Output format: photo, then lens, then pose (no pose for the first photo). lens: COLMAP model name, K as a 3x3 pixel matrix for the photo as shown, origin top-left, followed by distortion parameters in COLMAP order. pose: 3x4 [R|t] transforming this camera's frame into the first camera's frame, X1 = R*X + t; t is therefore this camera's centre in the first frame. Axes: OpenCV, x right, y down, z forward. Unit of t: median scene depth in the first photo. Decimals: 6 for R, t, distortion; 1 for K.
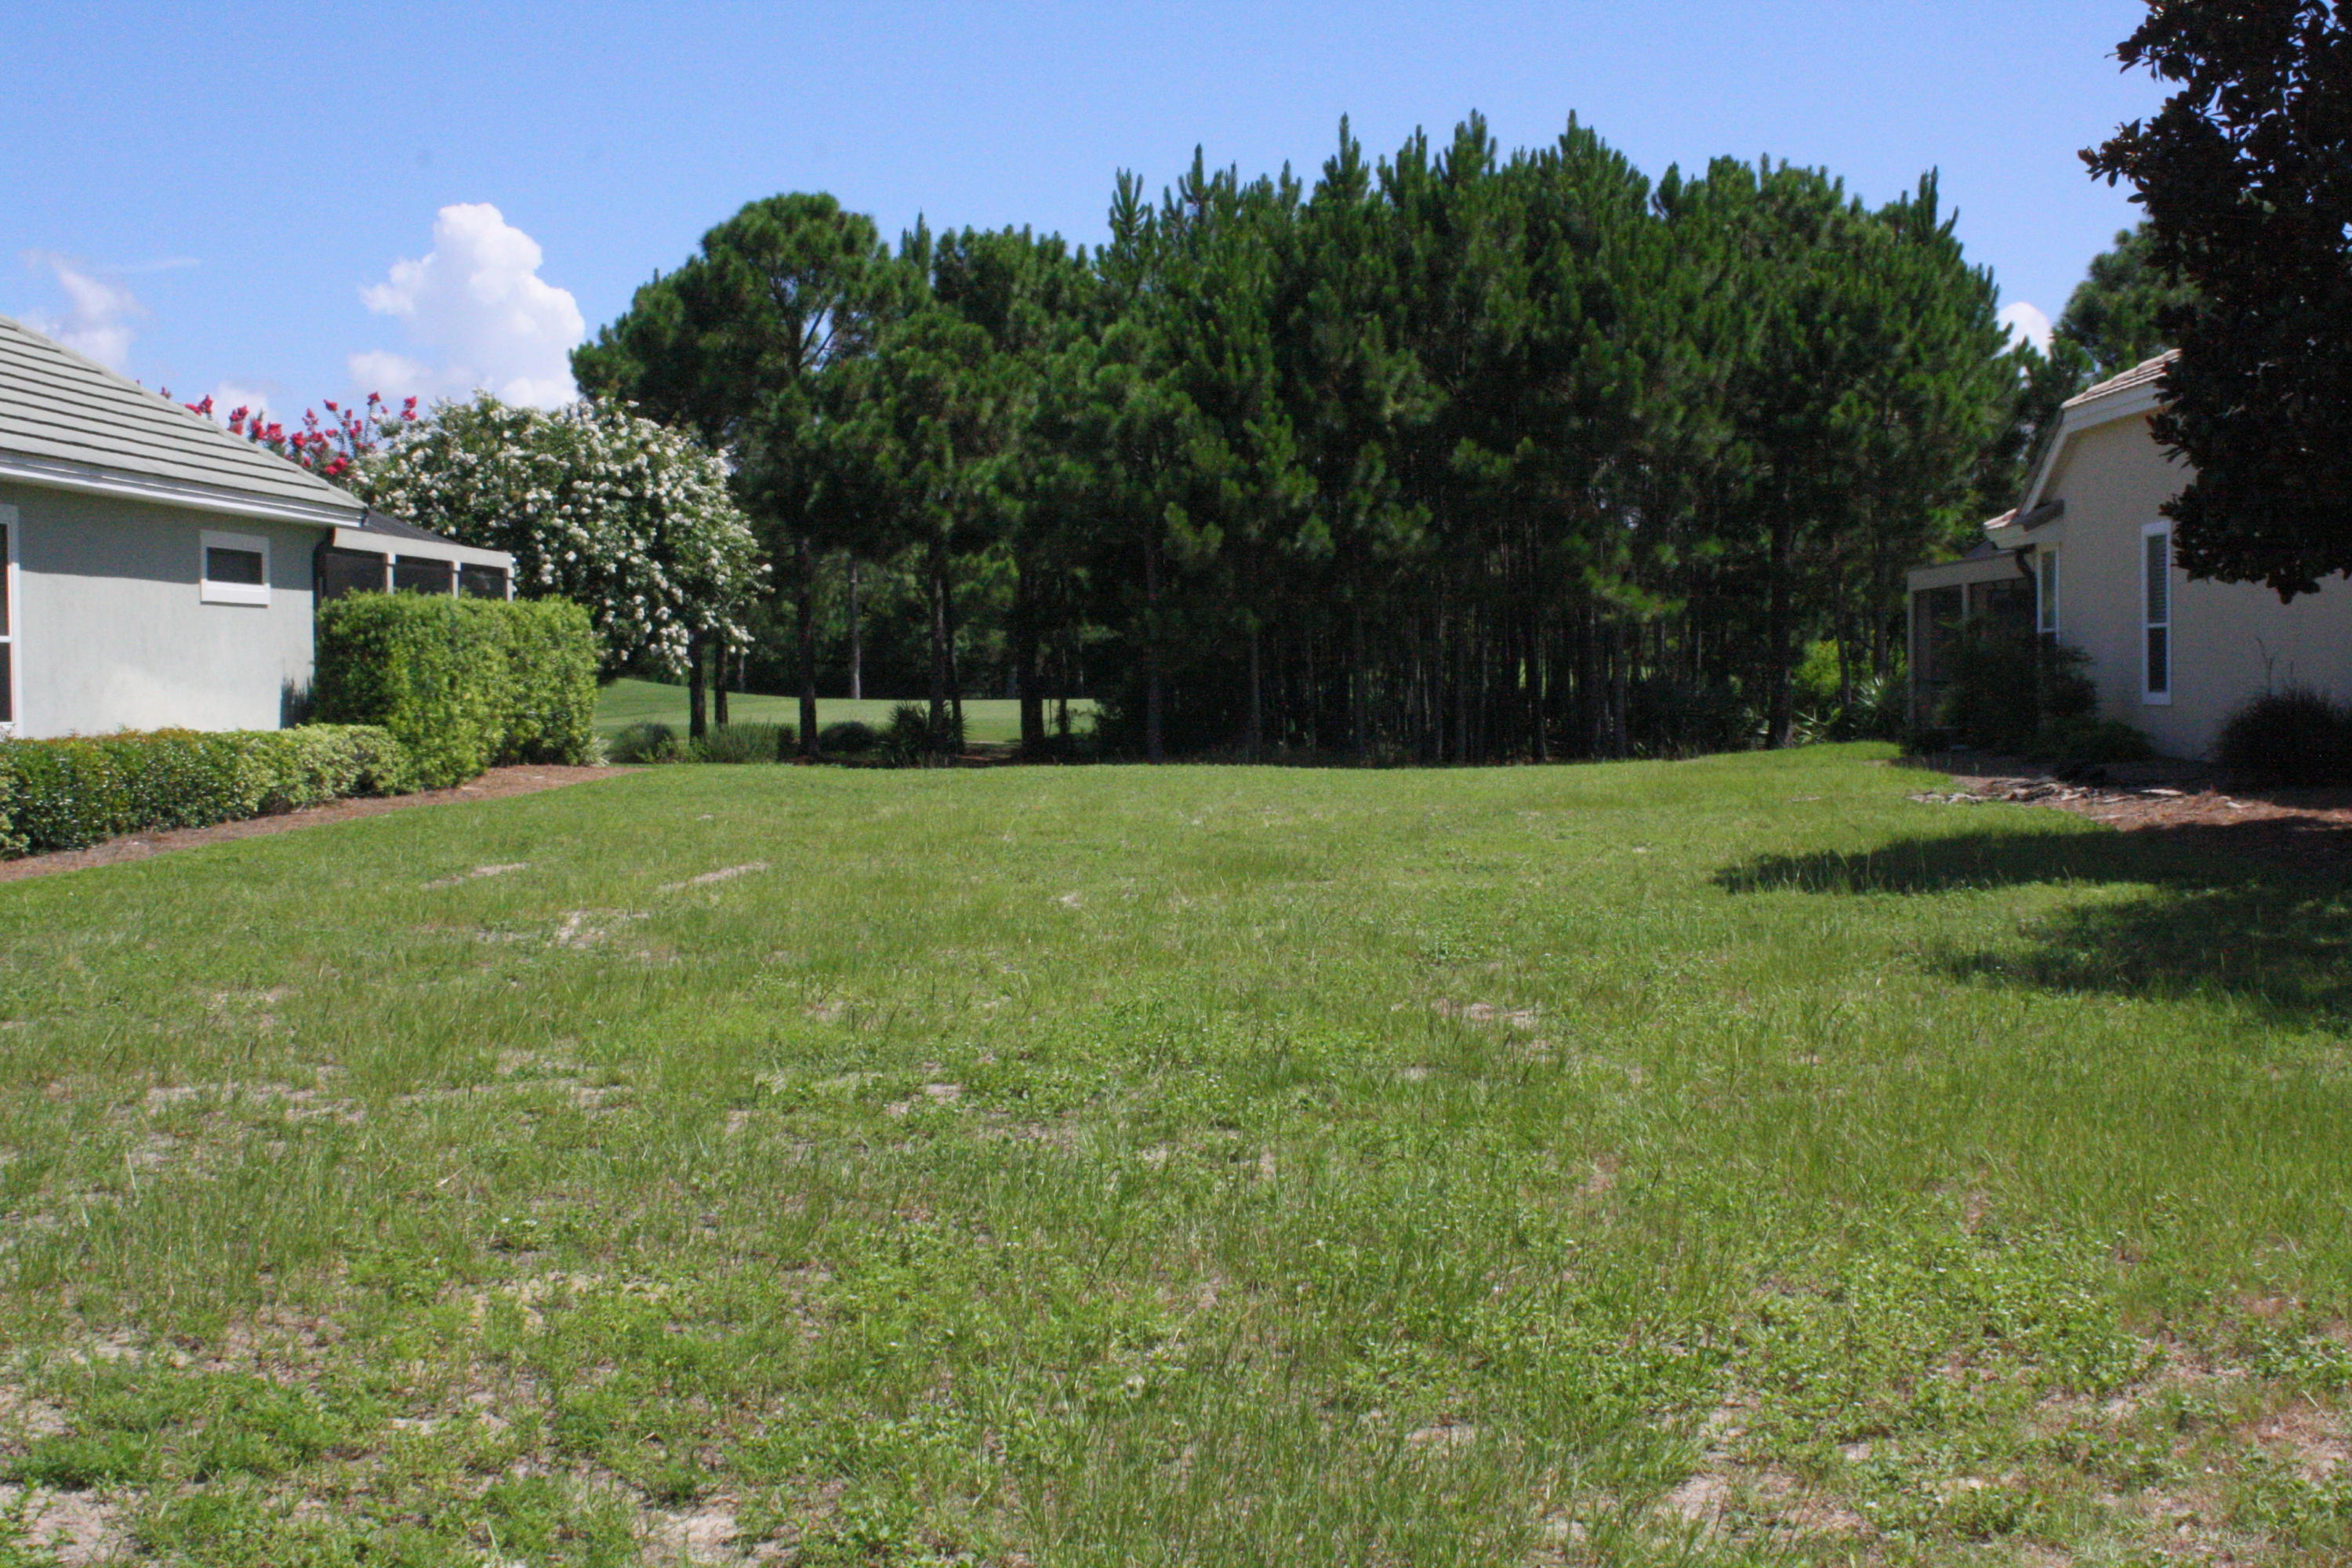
lens RADIAL K [[3190.3, 0, 1176.0], [0, 3190.3, 784.0], [0, 0, 1]] dist [-0.142343, -0.005530]
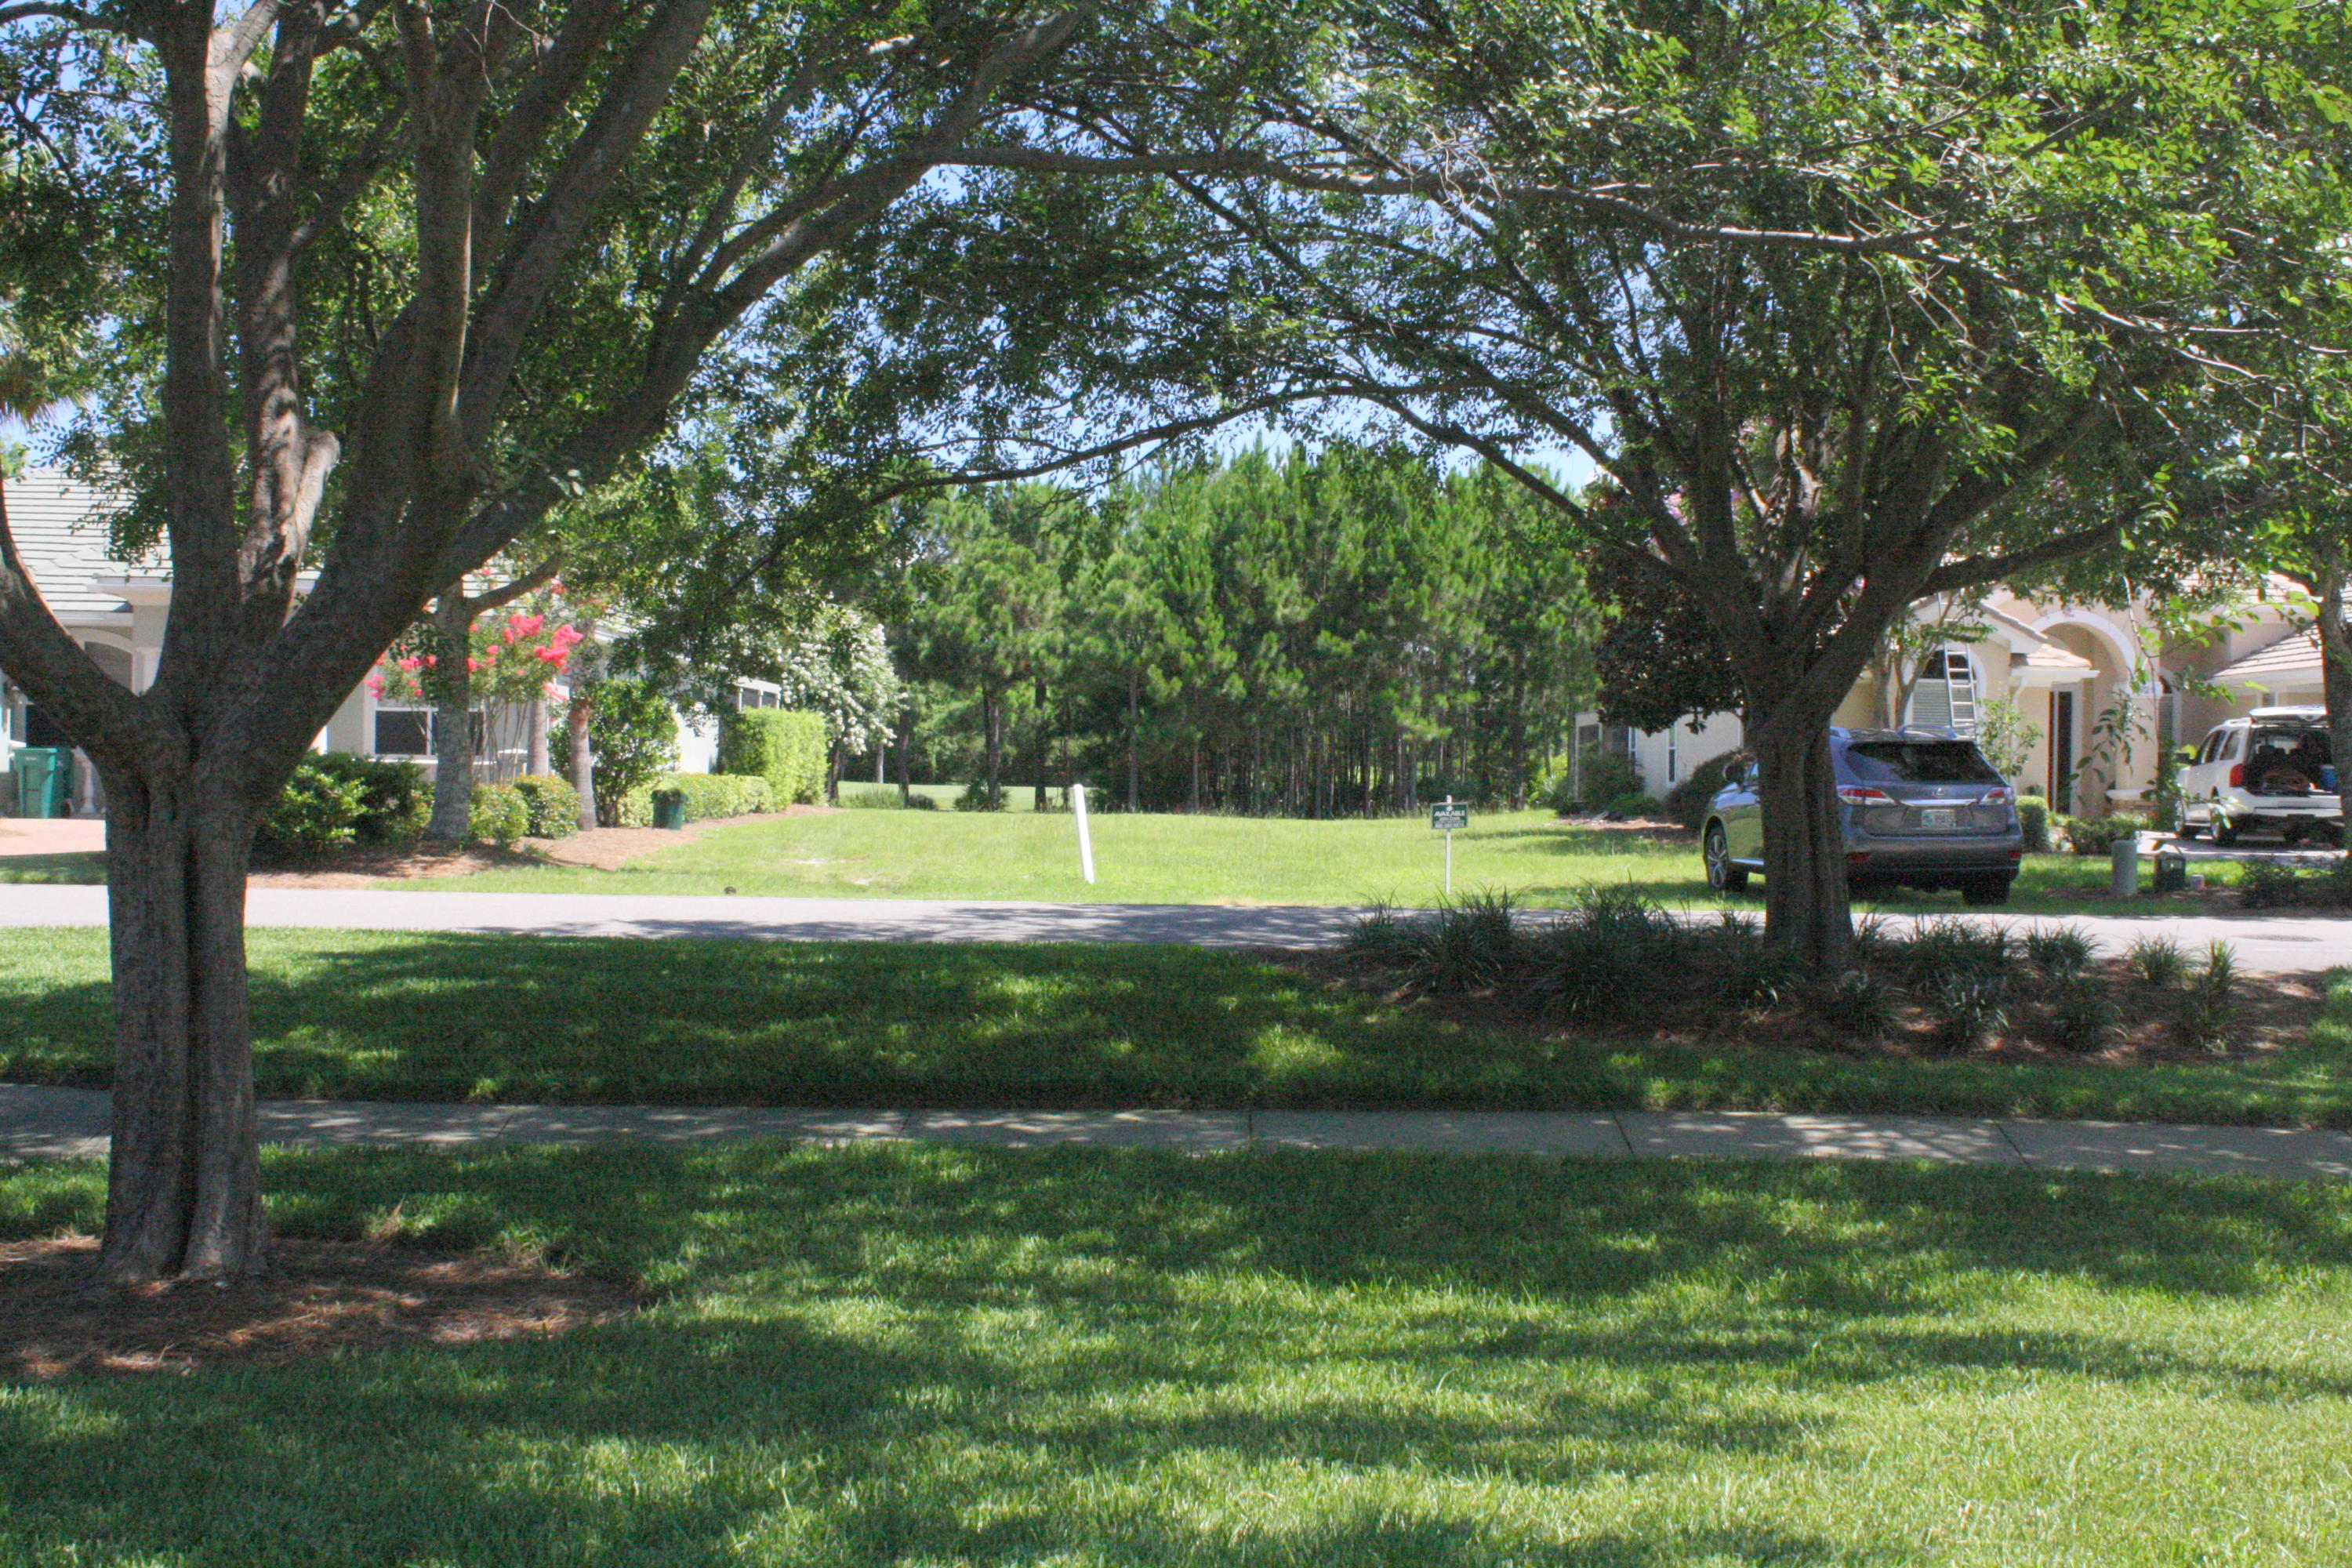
lens RADIAL K [[2611.7, 0, 1176.0], [0, 2611.7, 784.0], [0, 0, 1]] dist [0.000629, -0.000267]
pose [[0.999180, 0.023641, 0.032861, -0.032279], [-0.022582, 0.999226, -0.032218, 0.020310], [-0.033597, 0.031450, 0.998941, -0.389325]]
